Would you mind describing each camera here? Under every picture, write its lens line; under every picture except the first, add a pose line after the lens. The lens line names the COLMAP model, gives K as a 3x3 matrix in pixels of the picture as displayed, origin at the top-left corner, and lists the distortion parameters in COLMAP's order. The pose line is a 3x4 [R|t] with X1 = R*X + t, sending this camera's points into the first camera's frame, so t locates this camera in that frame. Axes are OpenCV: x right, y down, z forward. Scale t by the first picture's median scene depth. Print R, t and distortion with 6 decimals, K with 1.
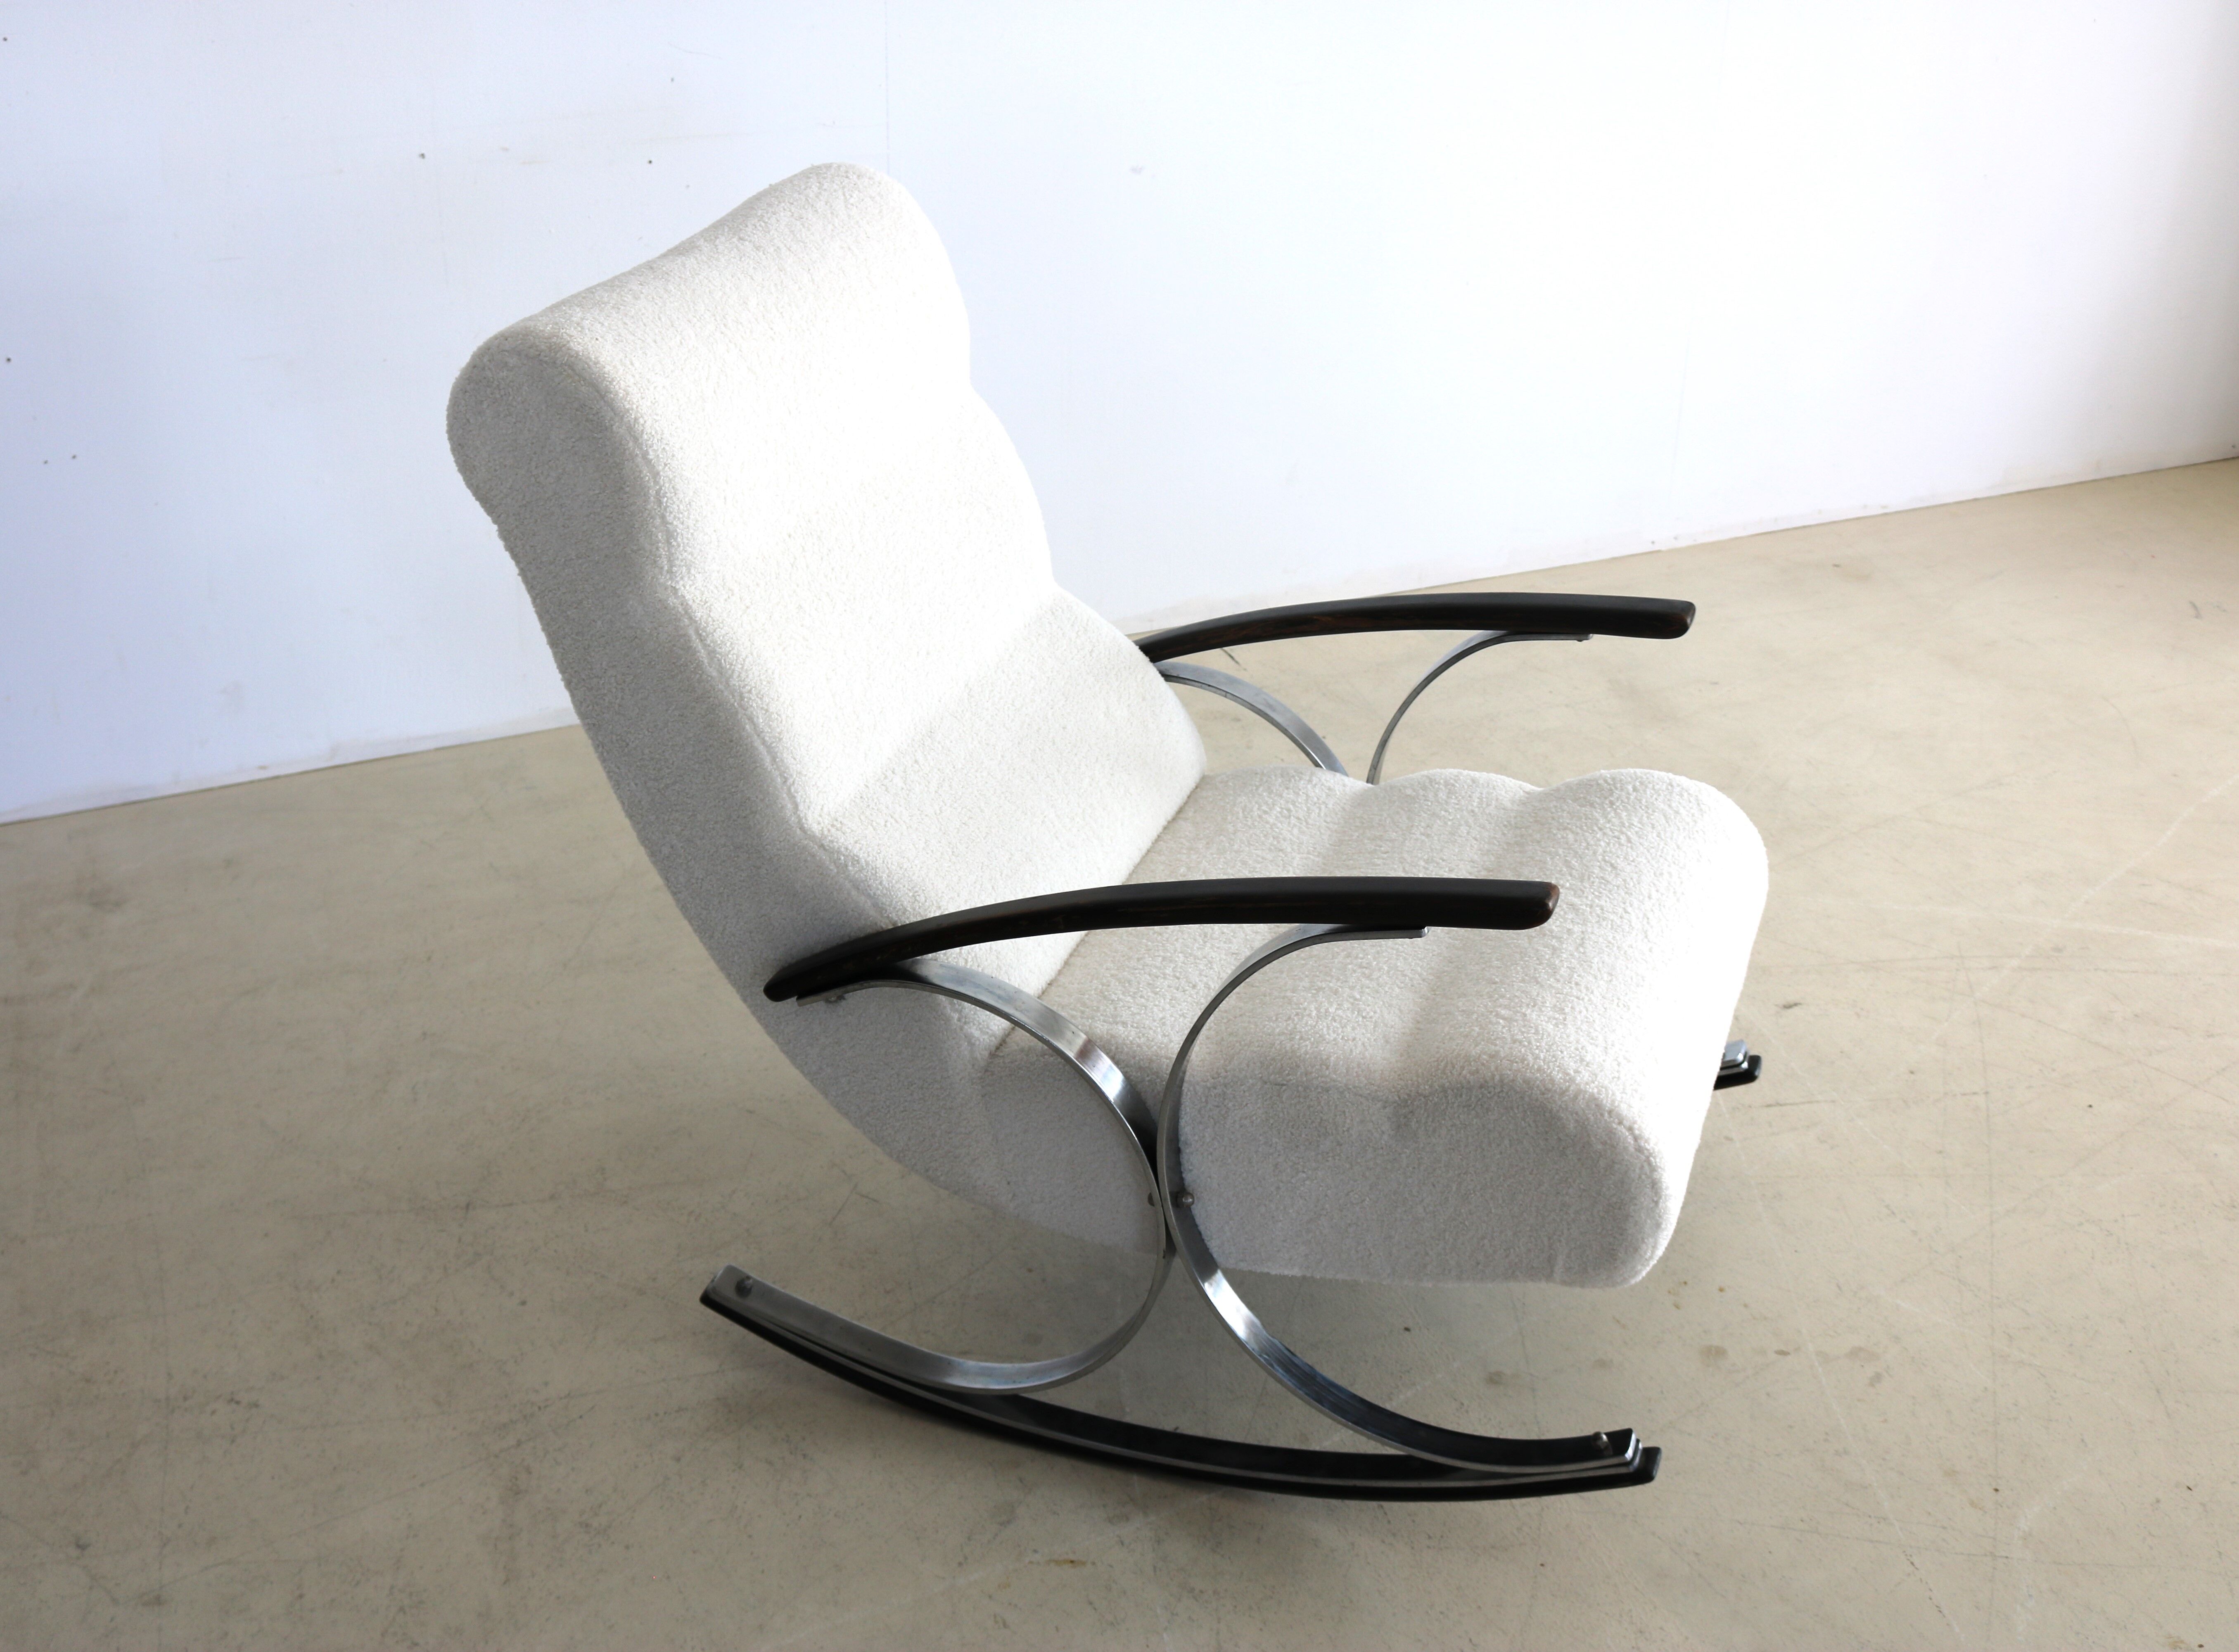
lens RADIAL K [[2601.7, 0, 1043.9], [0, 2601.7, 818.7], [0, 0, 1]] dist [-0.096475, 0.000000]
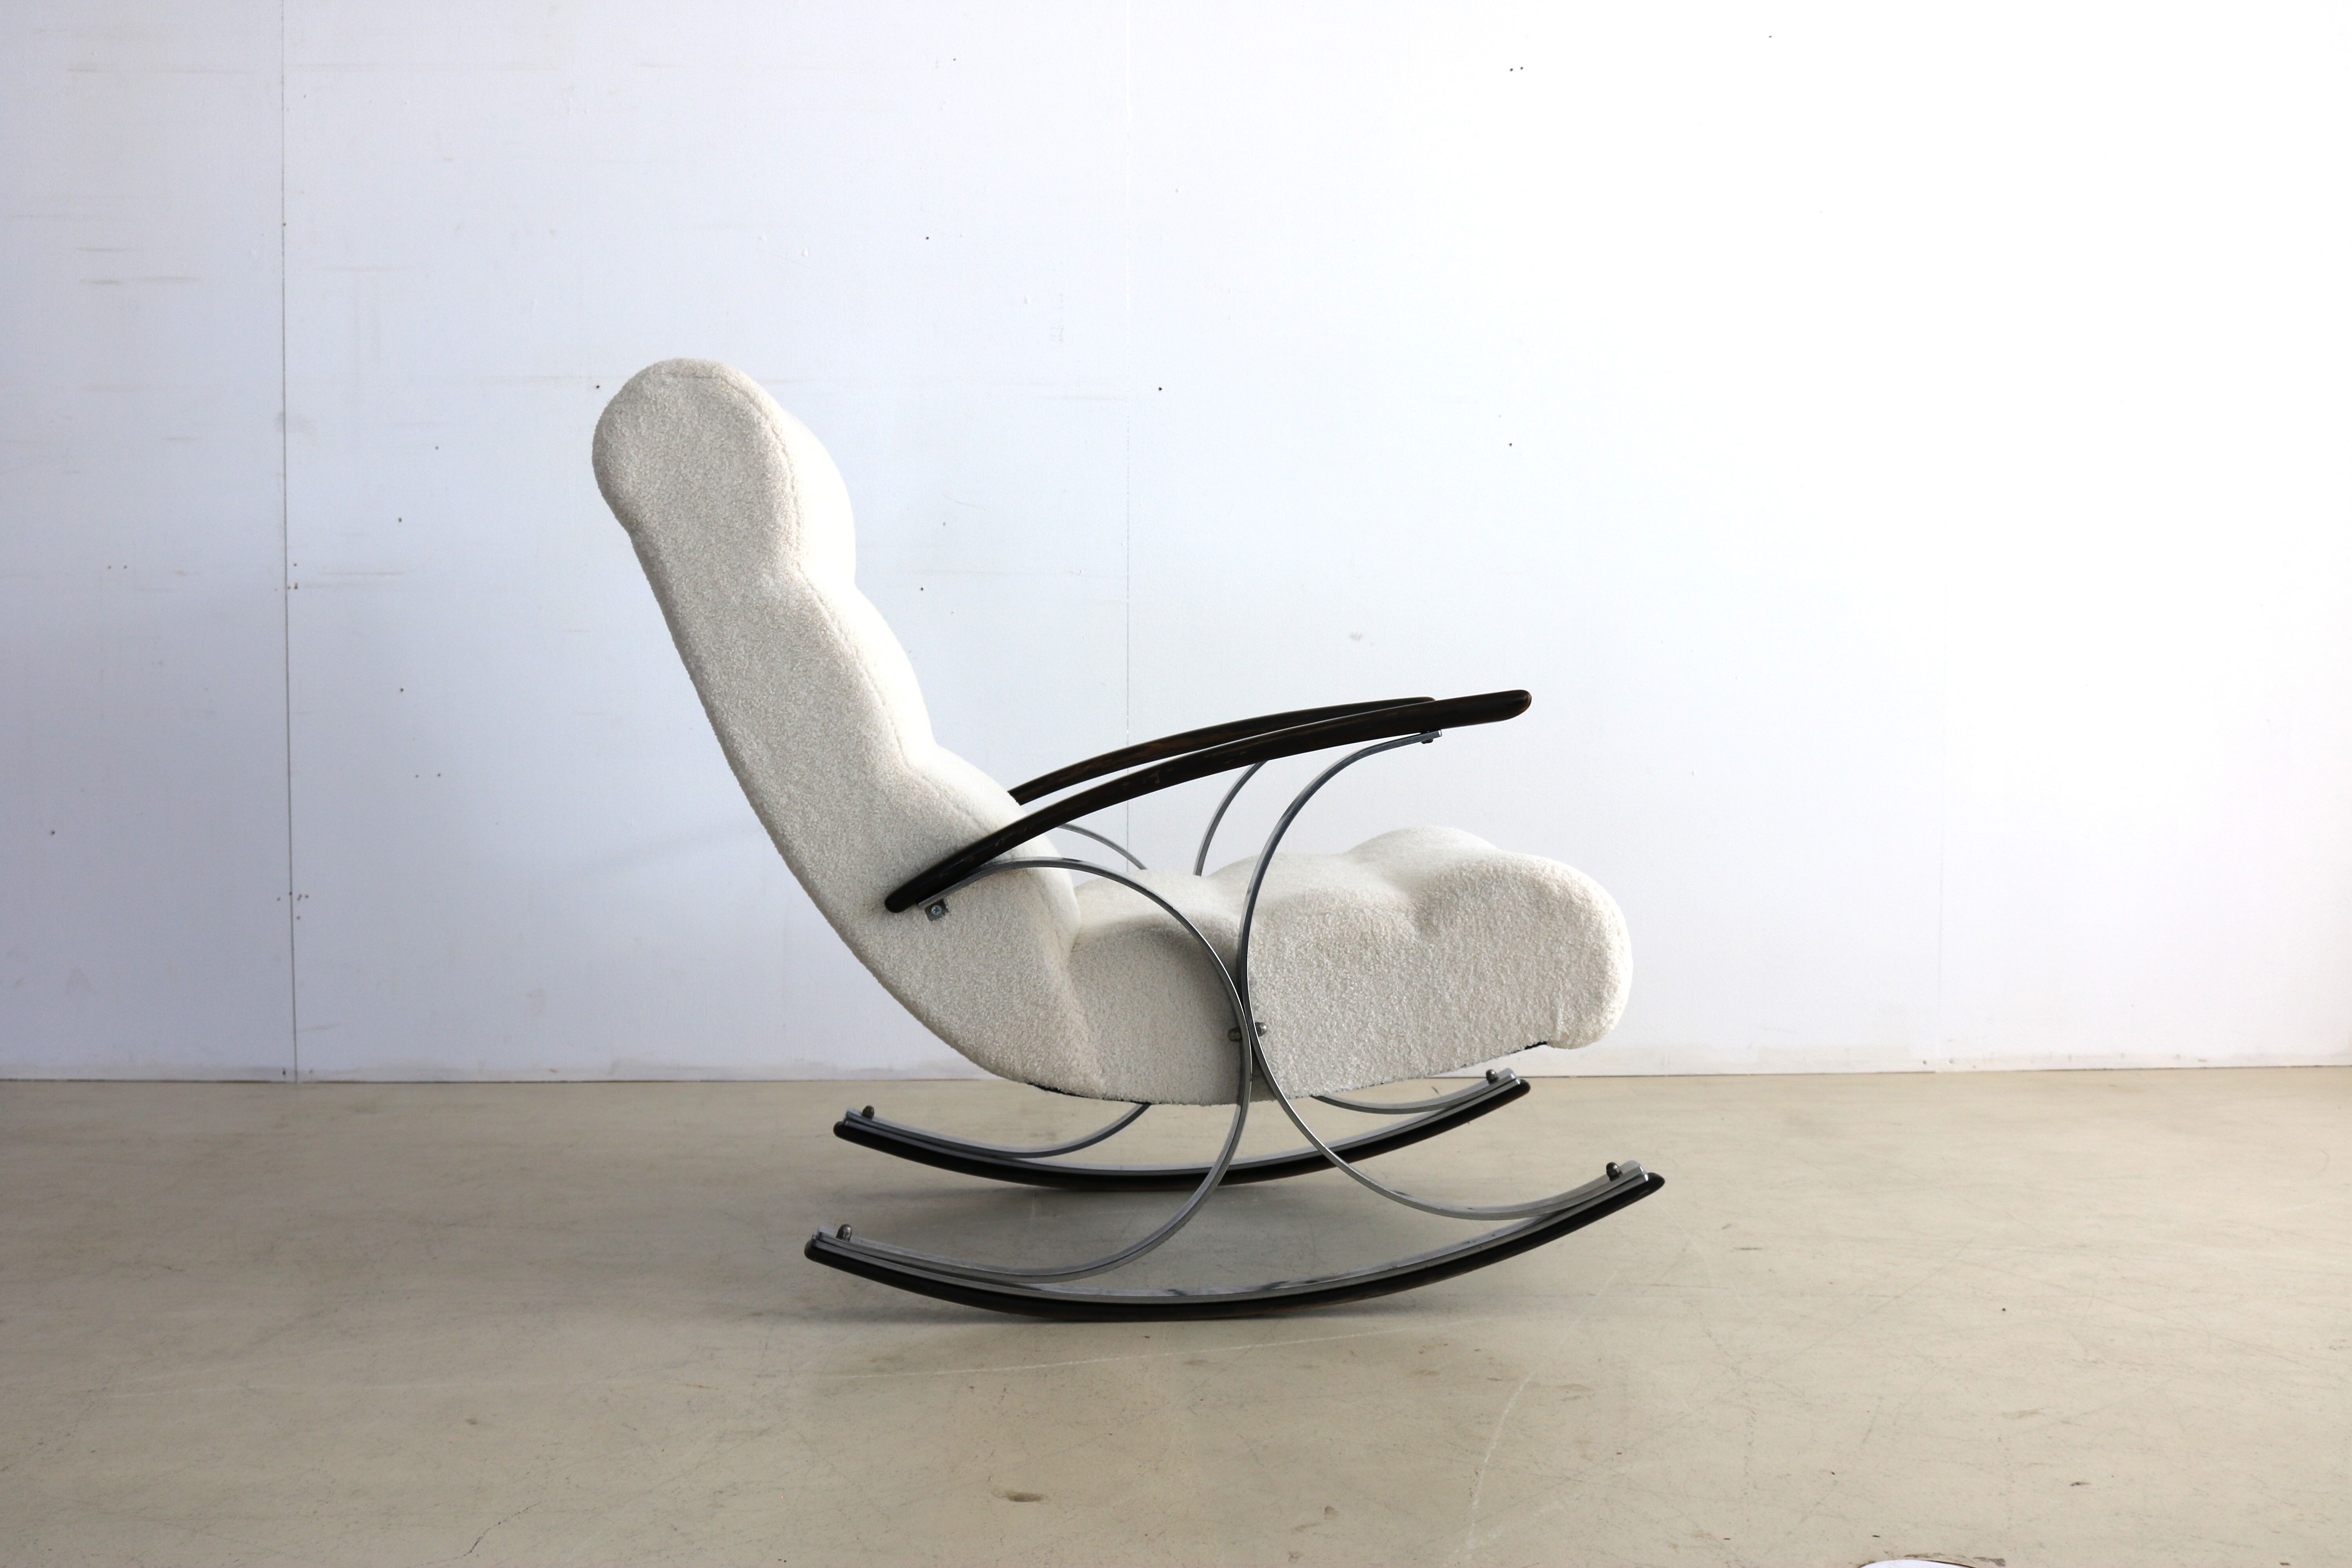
lens RADIAL K [[2605.0, 0, 1183.1], [0, 2605.0, 779.0], [0, 0, 1]] dist [-0.086683, 0.000000]
pose [[0.906504, -0.019139, 0.421764, -0.482801], [0.197953, 0.901630, -0.384549, 0.496282], [-0.372915, 0.432085, 0.821120, -0.034336]]
